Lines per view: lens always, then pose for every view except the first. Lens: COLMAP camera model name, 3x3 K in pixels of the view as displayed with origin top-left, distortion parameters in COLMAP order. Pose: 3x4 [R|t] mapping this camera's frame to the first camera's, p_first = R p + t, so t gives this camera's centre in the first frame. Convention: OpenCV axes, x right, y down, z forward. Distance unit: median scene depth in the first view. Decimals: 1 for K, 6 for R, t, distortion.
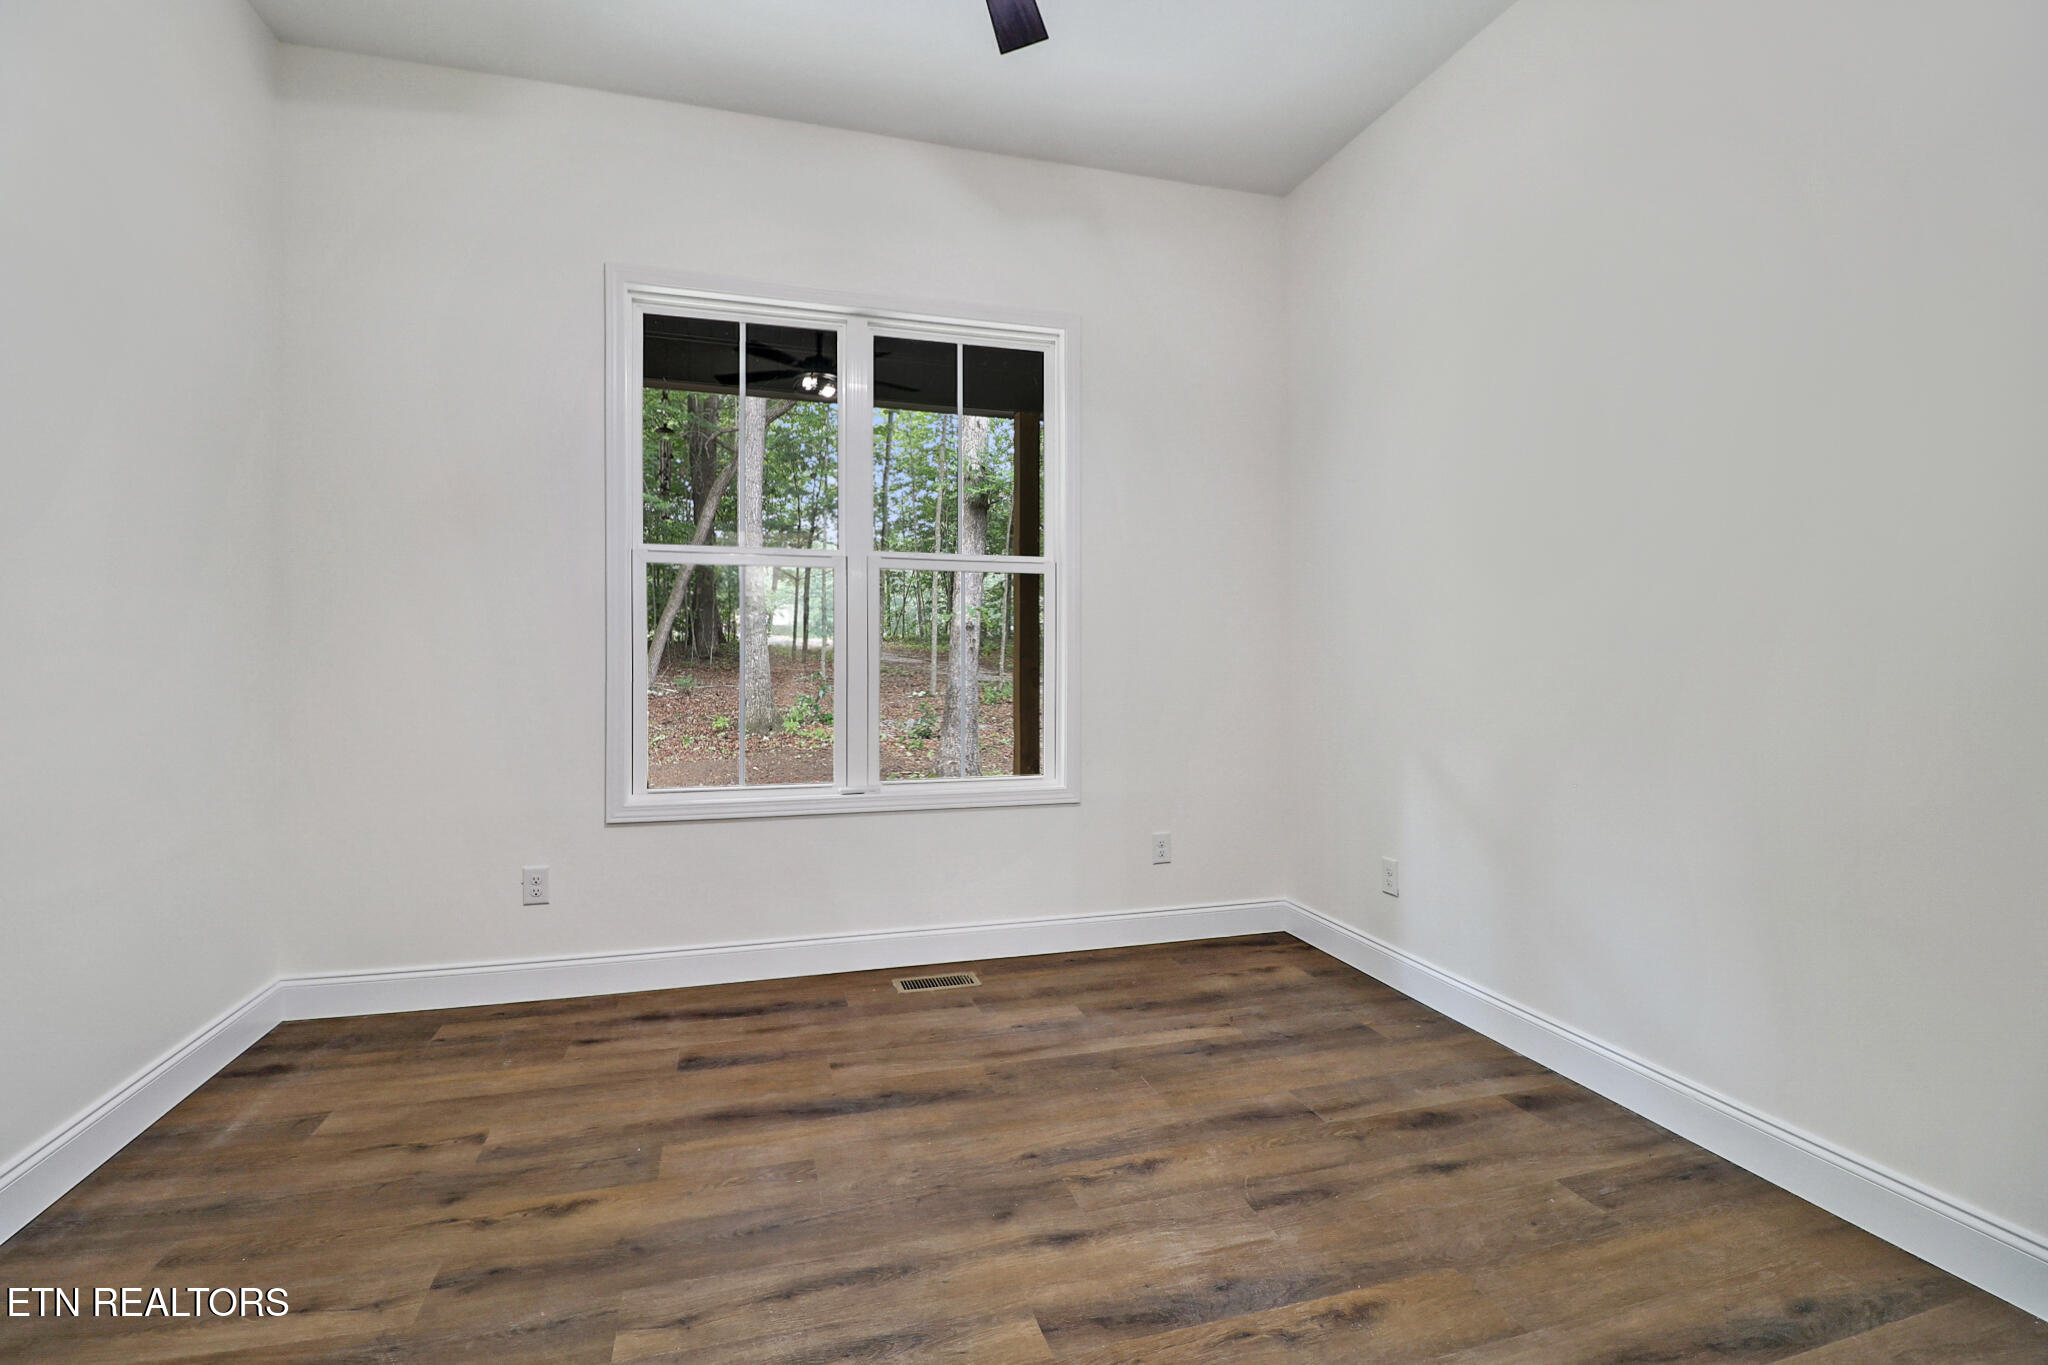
lens RADIAL K [[937.2, 0, 1015.1], [0, 937.2, 661.1], [0, 0, 1]] dist [0.002114, -0.014465]
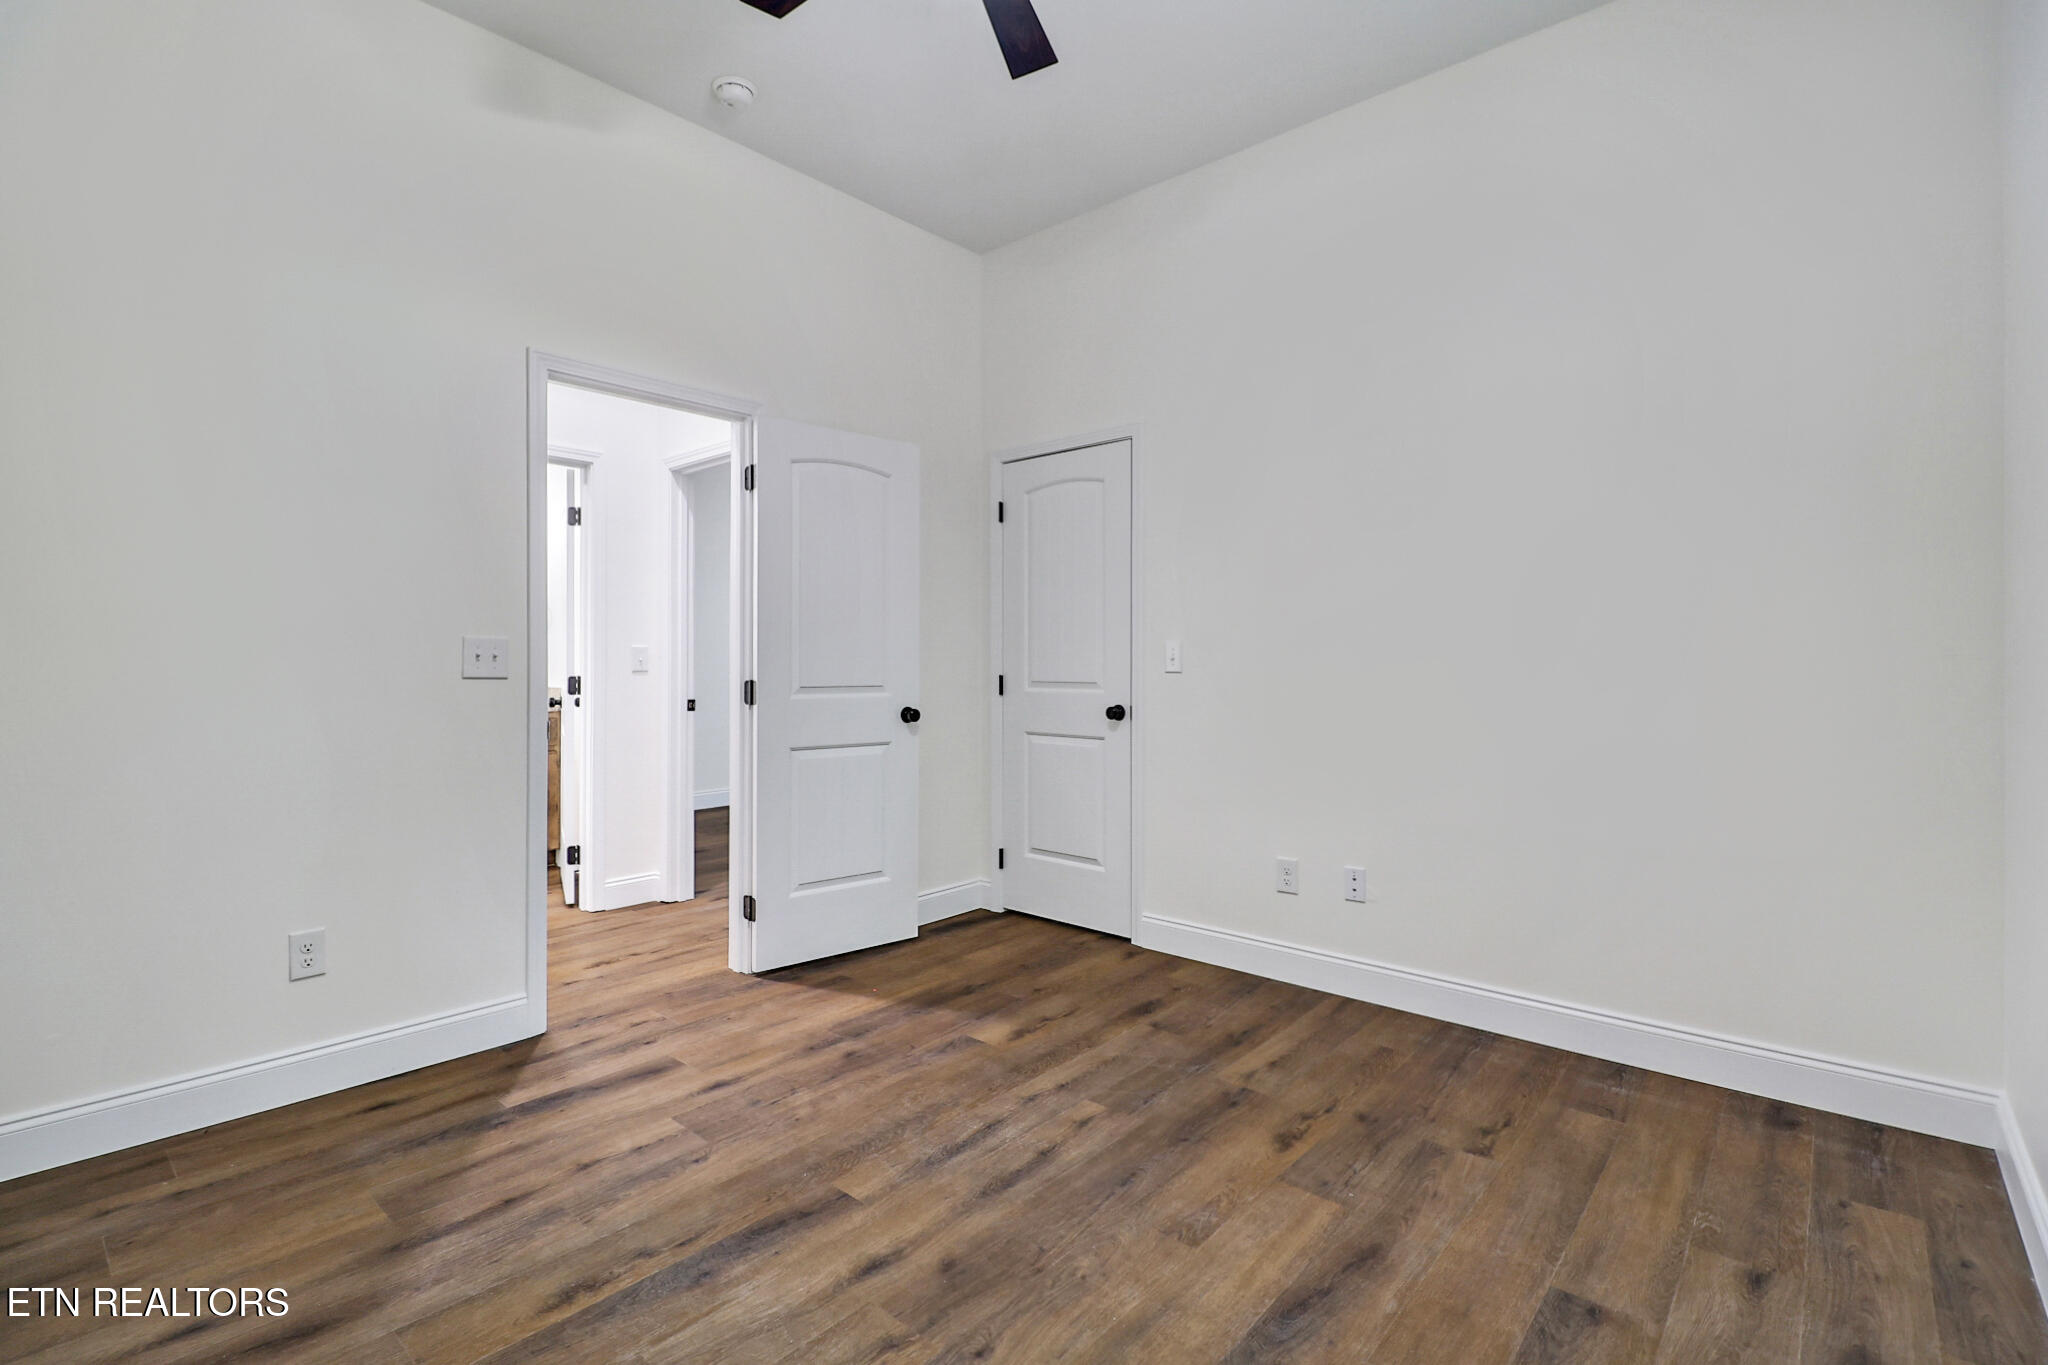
lens RADIAL K [[937.2, 0, 1015.1], [0, 937.2, 661.1], [0, 0, 1]] dist [0.002114, -0.014465]
pose [[-0.847029, -0.005778, -0.531516, 0.451636], [-0.005086, 0.999983, -0.002765, -0.006080], [0.531523, 0.000361, -0.847044, 1.919978]]
